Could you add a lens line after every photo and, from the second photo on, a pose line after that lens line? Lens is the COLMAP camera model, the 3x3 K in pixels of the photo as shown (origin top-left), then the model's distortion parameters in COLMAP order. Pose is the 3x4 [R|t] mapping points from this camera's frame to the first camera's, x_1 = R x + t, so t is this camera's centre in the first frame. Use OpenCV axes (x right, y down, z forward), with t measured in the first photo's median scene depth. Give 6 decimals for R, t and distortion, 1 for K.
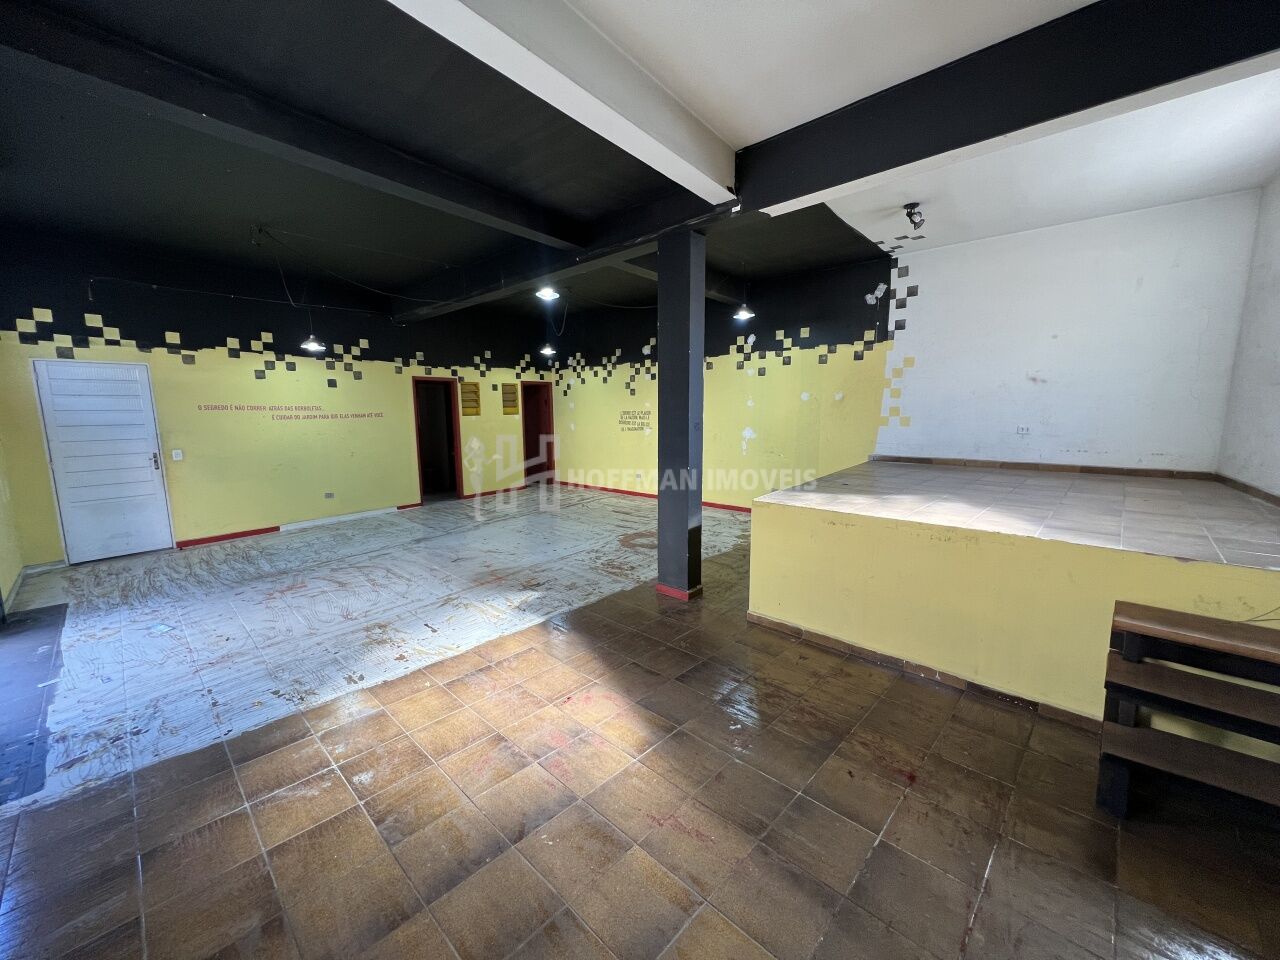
lens RADIAL K [[510.8, 0, 640.0], [0, 510.8, 480.0], [0, 0, 1]] dist [-0.000991, -0.000077]
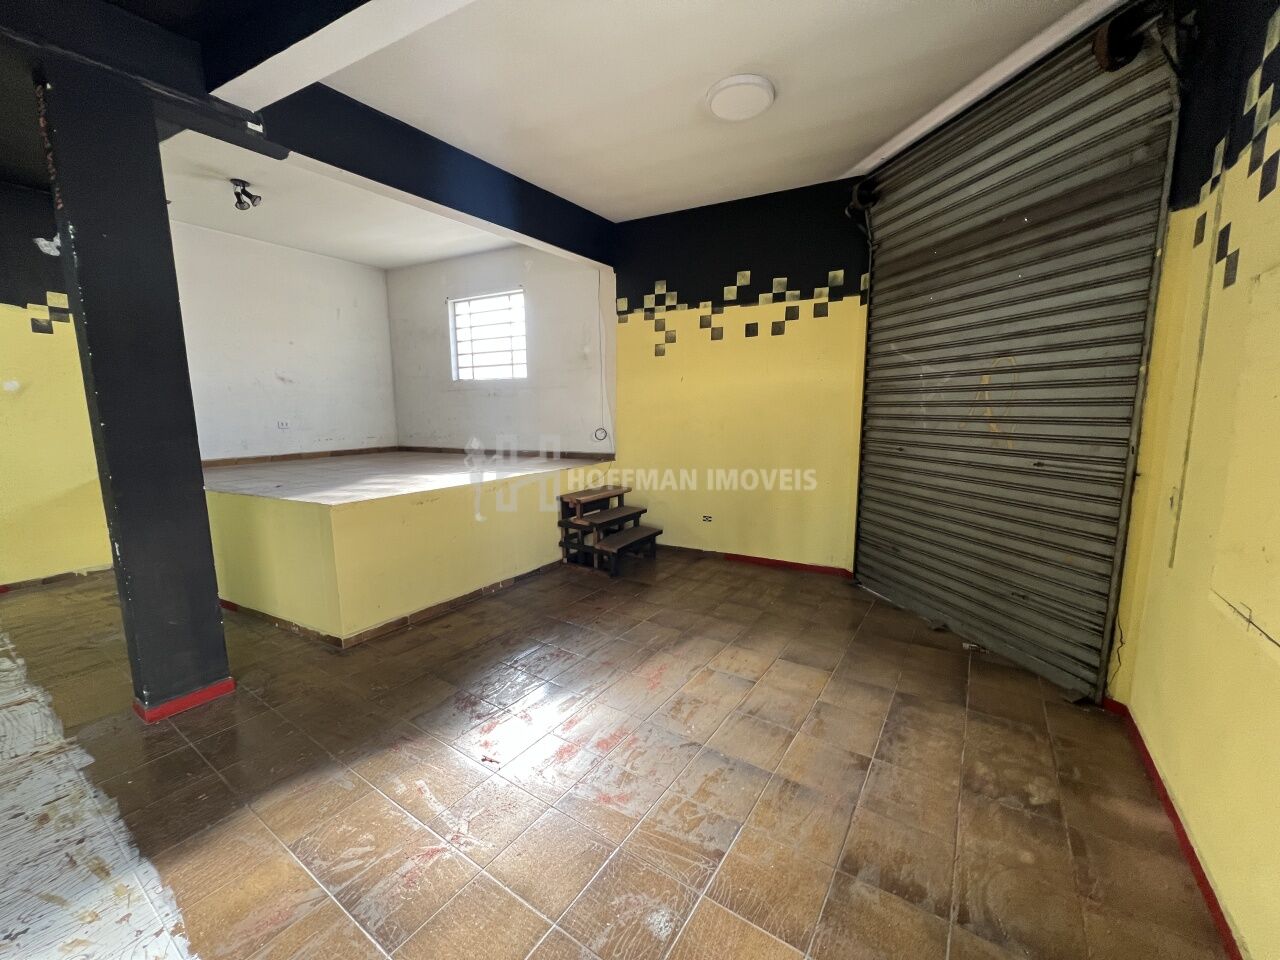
lens RADIAL K [[510.8, 0, 640.0], [0, 510.8, 480.0], [0, 0, 1]] dist [-0.000991, -0.000077]
pose [[-0.172409, -0.130710, 0.976315, -0.434169], [0.146944, 0.976653, 0.156704, -0.037271], [-0.974004, 0.170480, -0.149176, 0.399265]]
